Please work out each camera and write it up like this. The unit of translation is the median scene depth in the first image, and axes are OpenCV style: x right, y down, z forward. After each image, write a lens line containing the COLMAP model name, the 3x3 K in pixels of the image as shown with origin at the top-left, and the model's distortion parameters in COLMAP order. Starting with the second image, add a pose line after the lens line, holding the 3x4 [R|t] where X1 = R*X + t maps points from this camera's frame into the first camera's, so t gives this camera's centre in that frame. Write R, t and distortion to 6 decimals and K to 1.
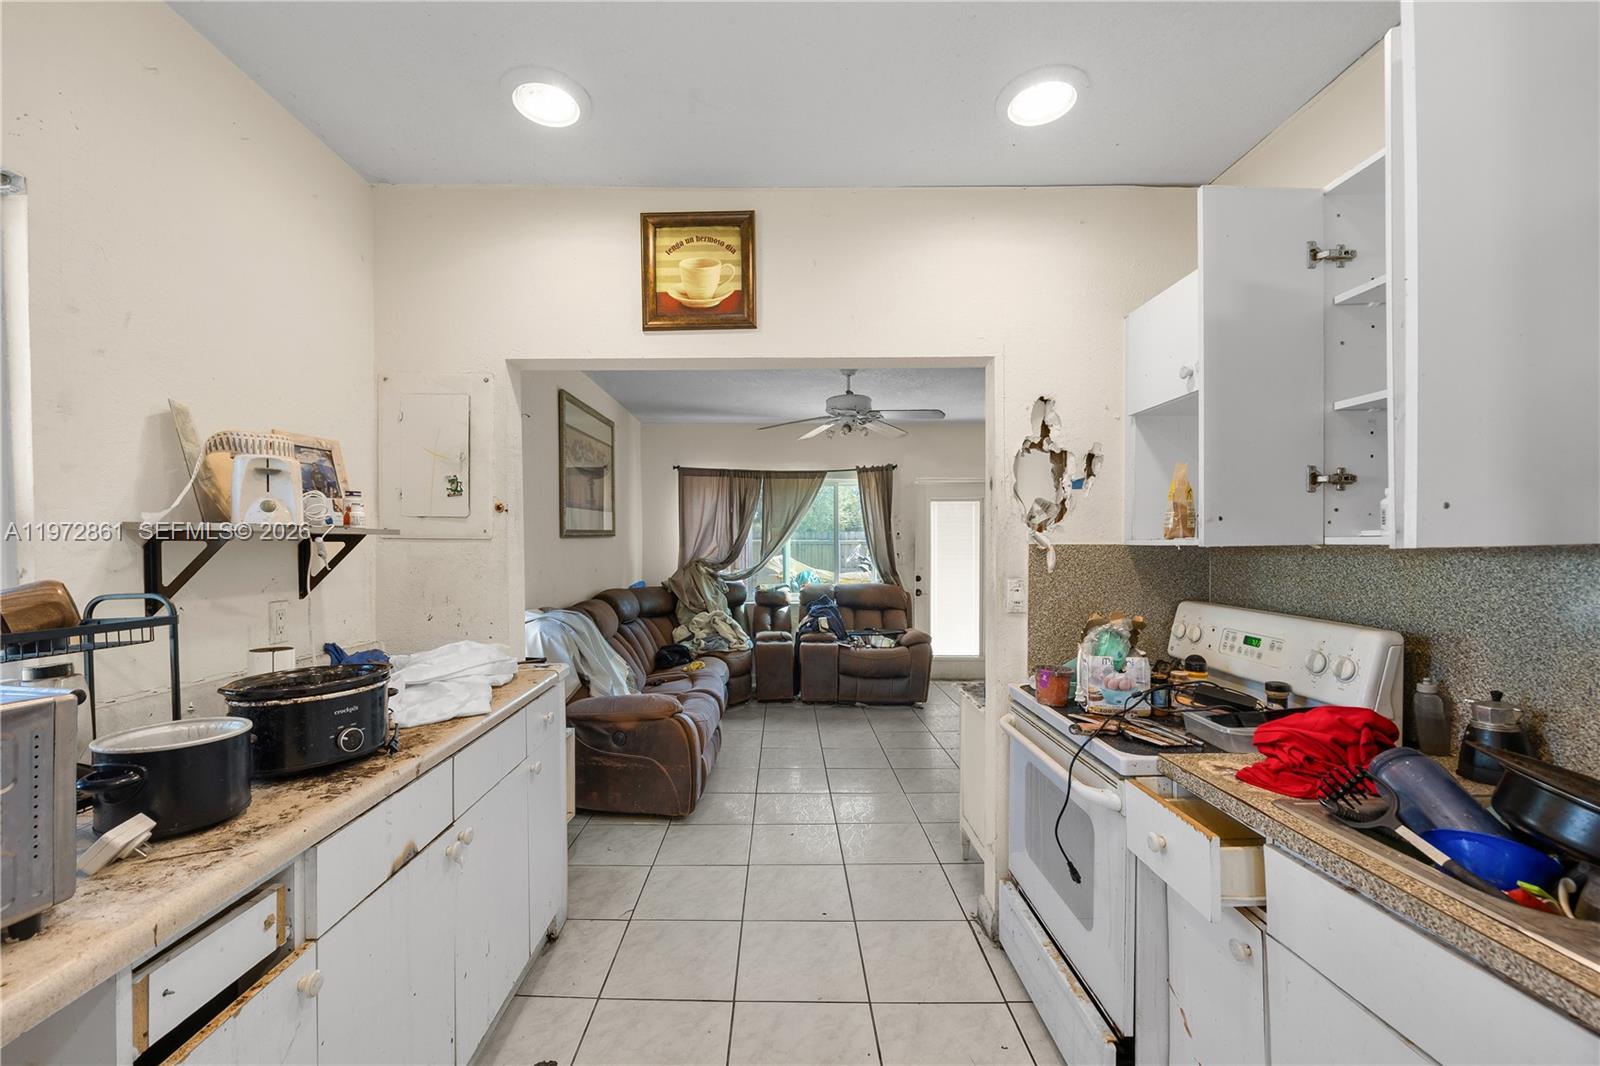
lens RADIAL K [[678.8, 0, 786.0], [0, 678.8, 561.6], [0, 0, 1]] dist [0.004757, -0.002262]
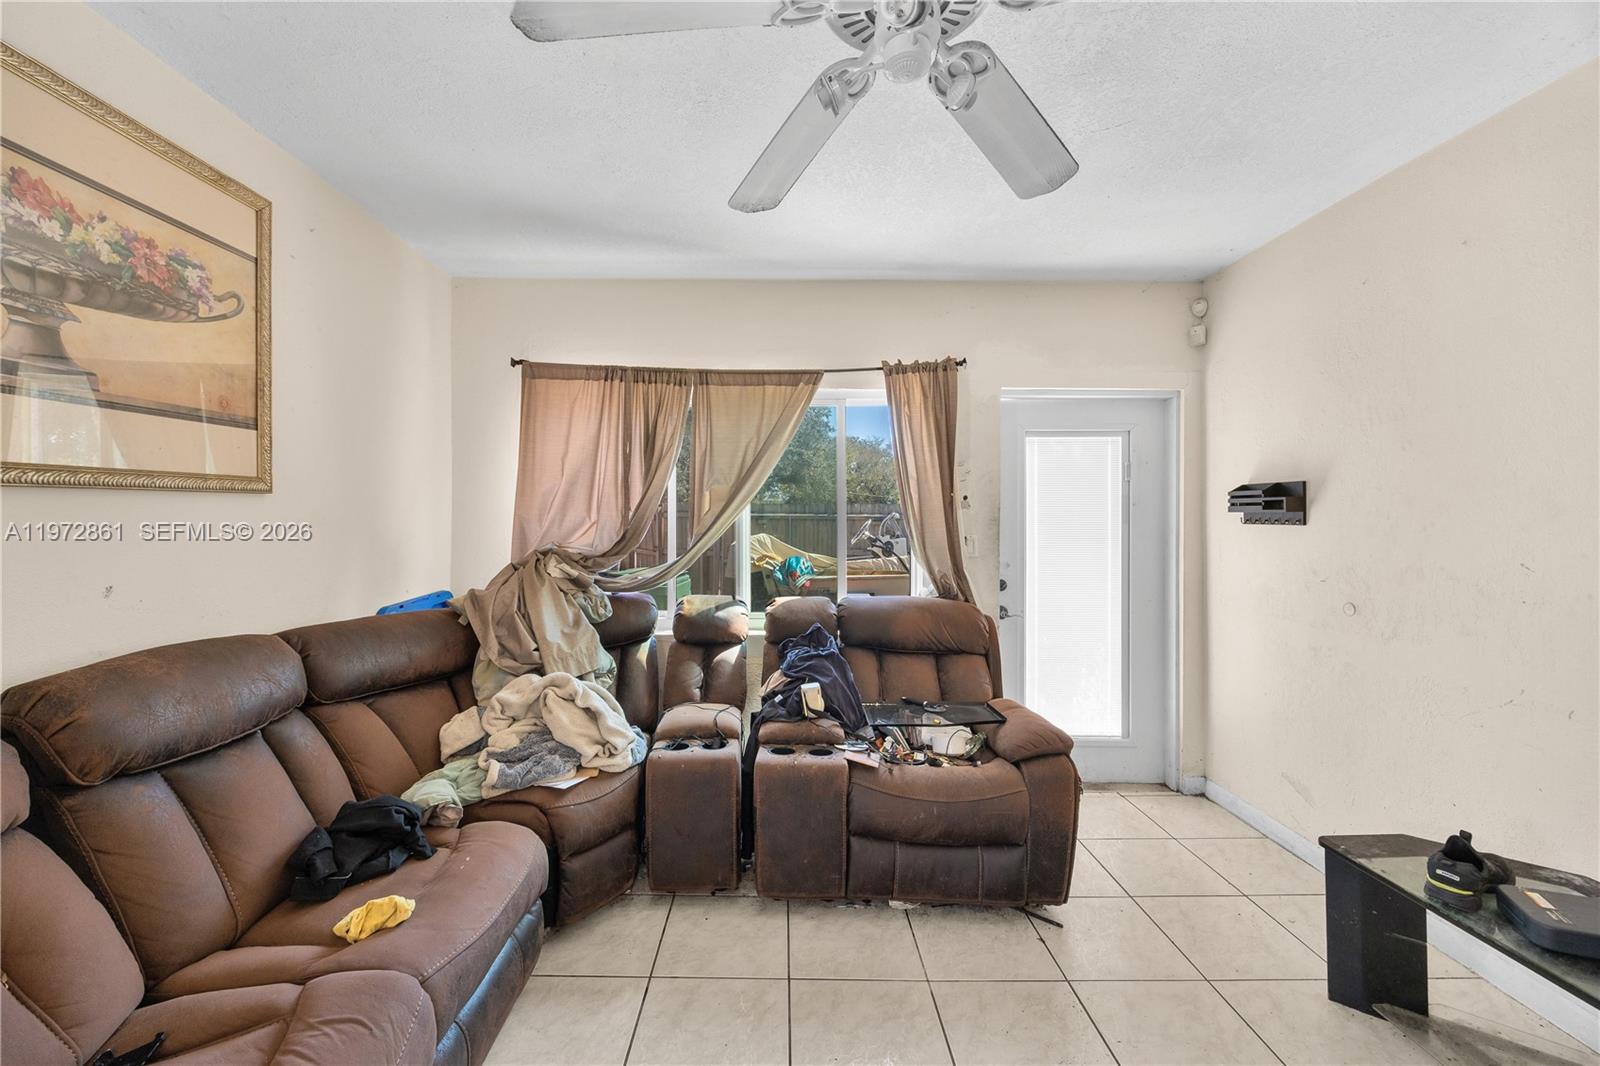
lens RADIAL K [[631.1, 0, 777.5], [0, 631.1, 518.4], [0, 0, 1]] dist [0.001605, -0.000621]
pose [[0.999818, 0.004904, -0.018448, 0.098313], [-0.005454, 0.999538, -0.029901, -0.030302], [0.018293, 0.029996, 0.999383, 1.466996]]
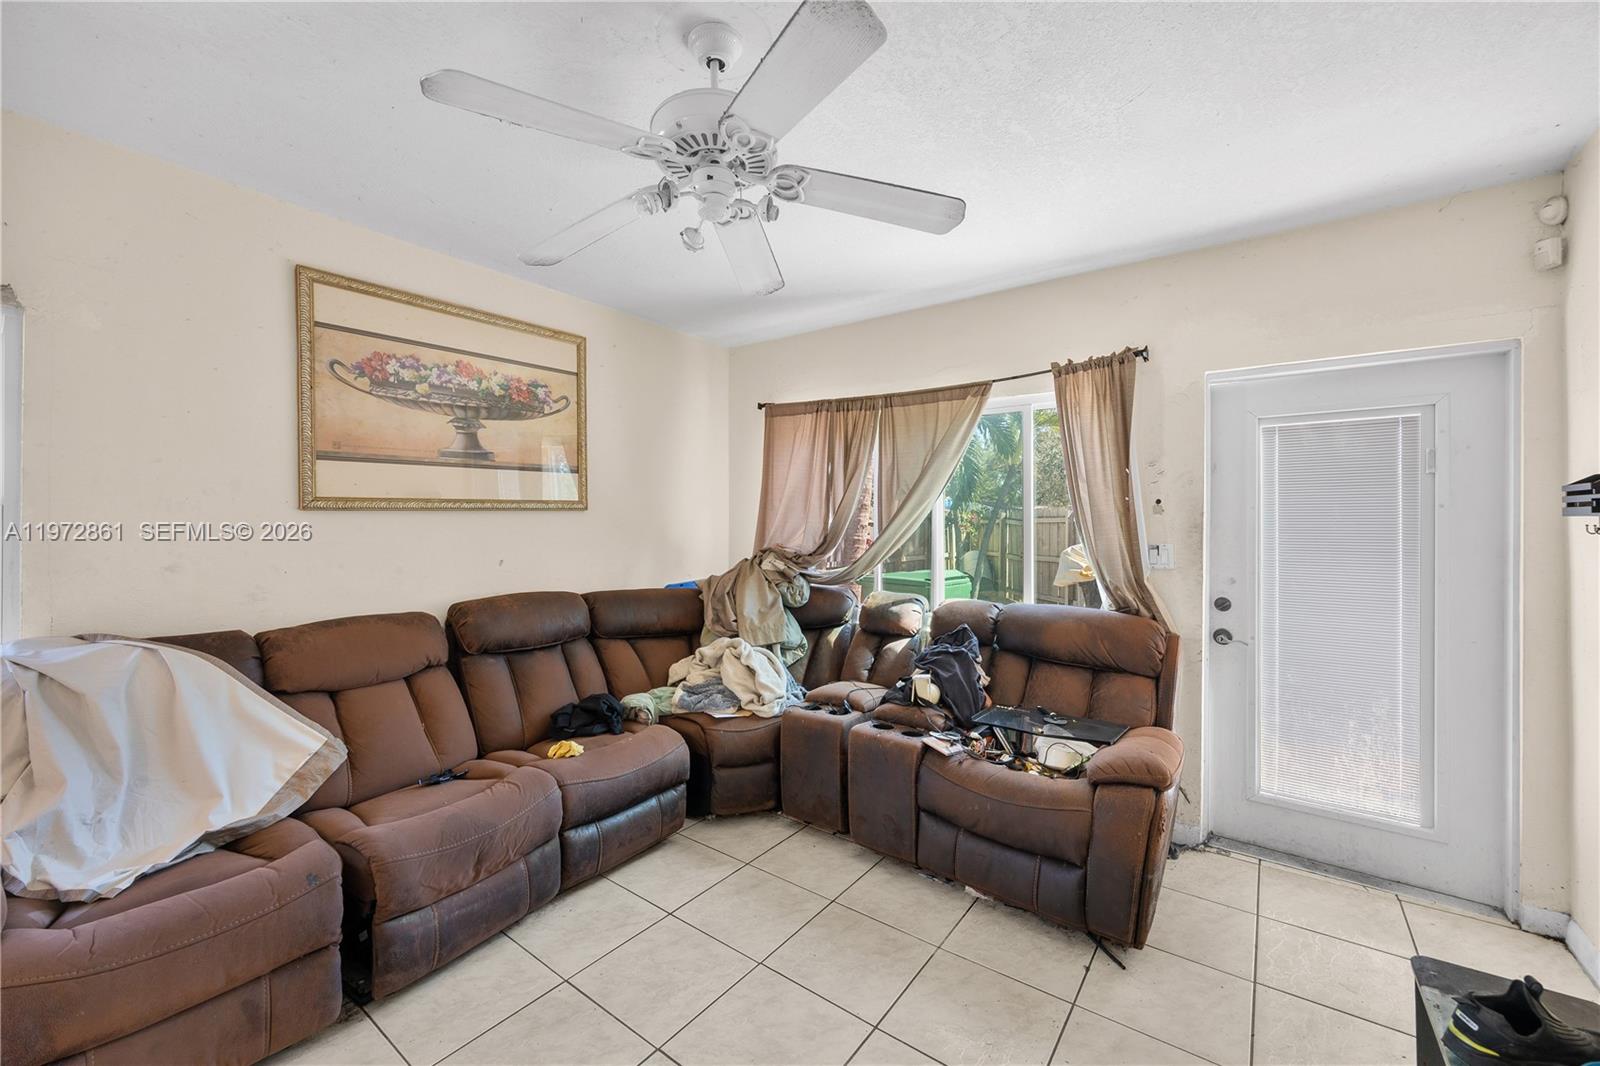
lens RADIAL K [[642.6, 0, 804.1], [0, 642.6, 523.4], [0, 0, 1]] dist [0.003361, -0.000411]
pose [[0.794337, 0.004903, -0.607457, 0.656894], [-0.021516, 0.999567, -0.020068, -0.036683], [0.607096, 0.029011, 0.794099, 1.446835]]
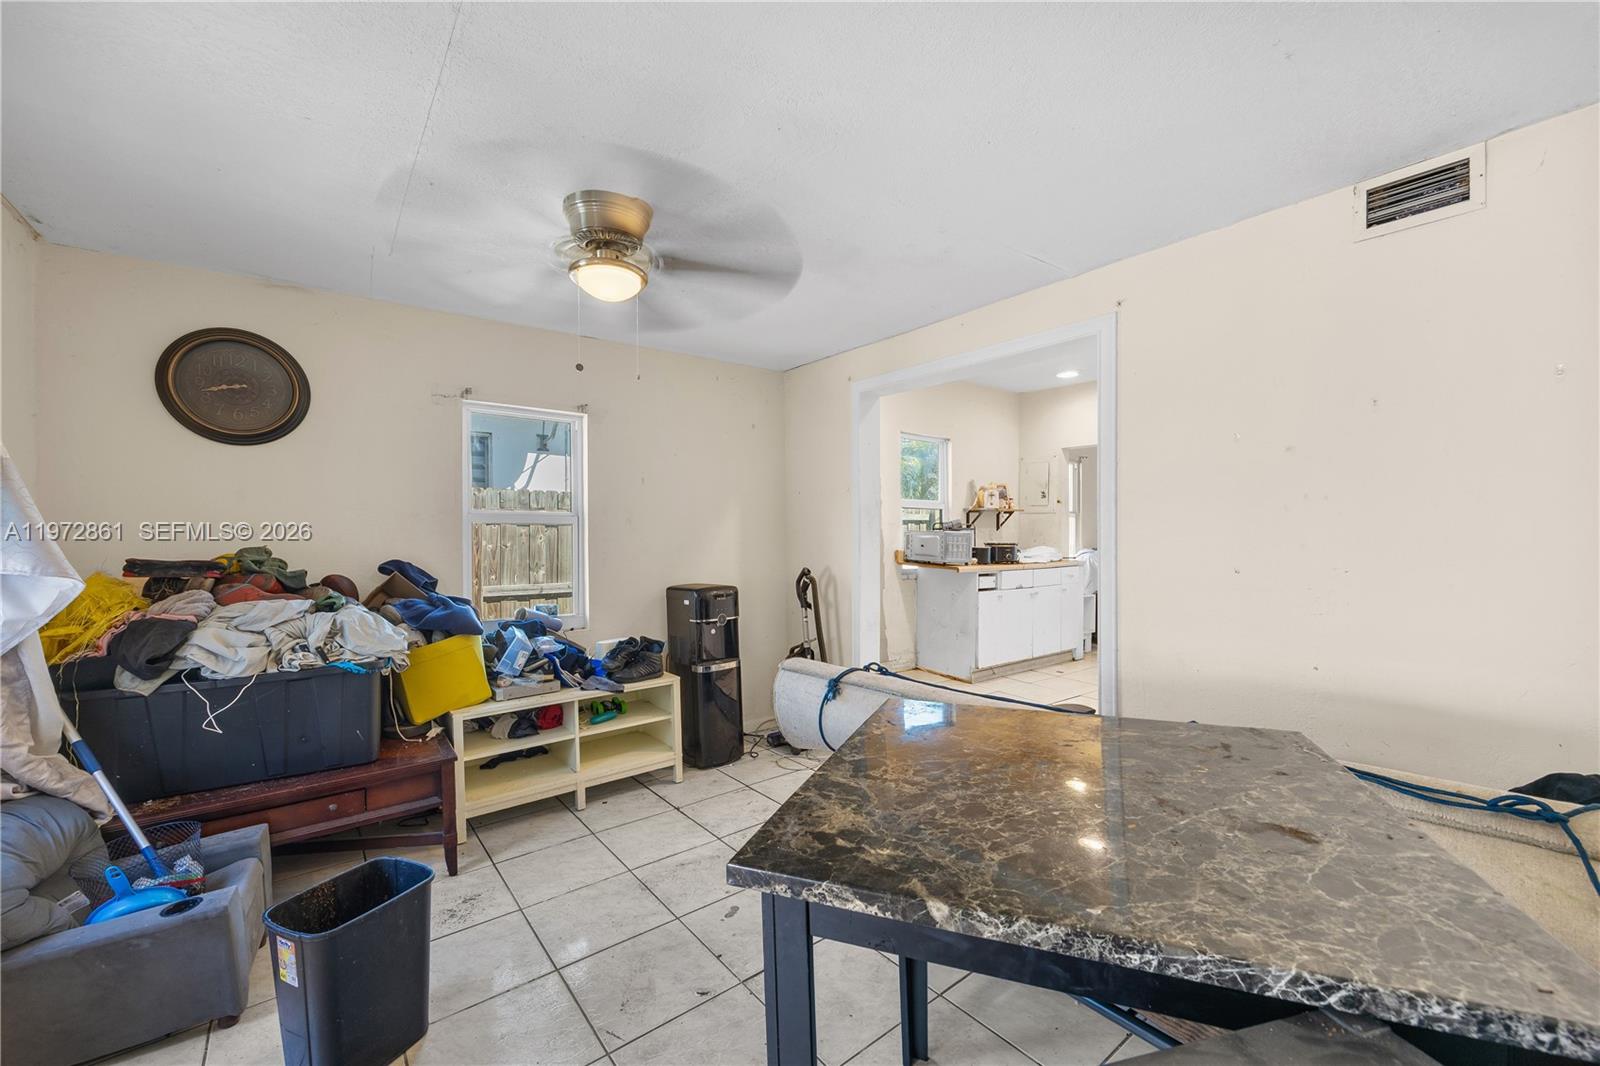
lens RADIAL K [[631.1, 0, 786.3], [0, 631.1, 525.1], [0, 0, 1]] dist [0.001605, -0.000621]
pose [[0.601764, -0.005662, -0.798654, 0.970794], [-0.026108, 0.999301, -0.026756, 0.115911], [0.798247, 0.036952, 0.601196, -1.440786]]
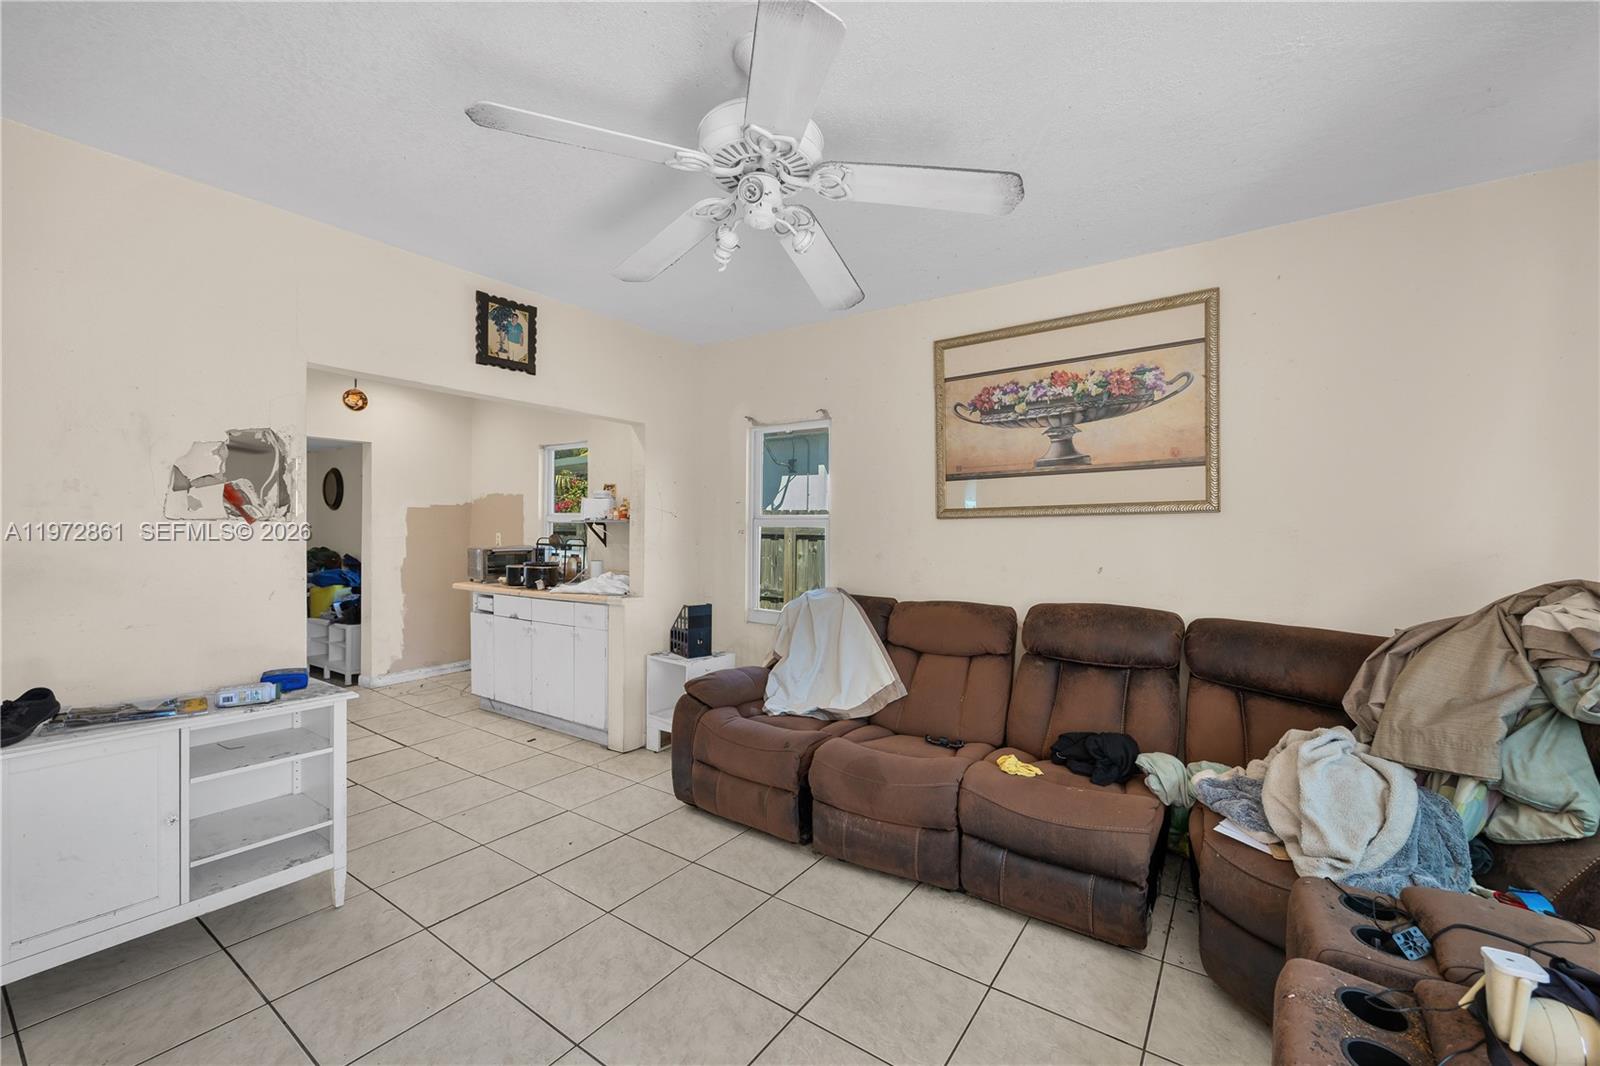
lens RADIAL K [[631.1, 0, 818.2], [0, 631.1, 548.6], [0, 0, 1]] dist [0.001605, -0.000621]
pose [[-0.565681, 0.020151, -0.824378, 0.686039], [-0.028352, 0.998635, 0.043865, -0.050022], [0.824137, 0.048186, -0.564337, 2.323763]]
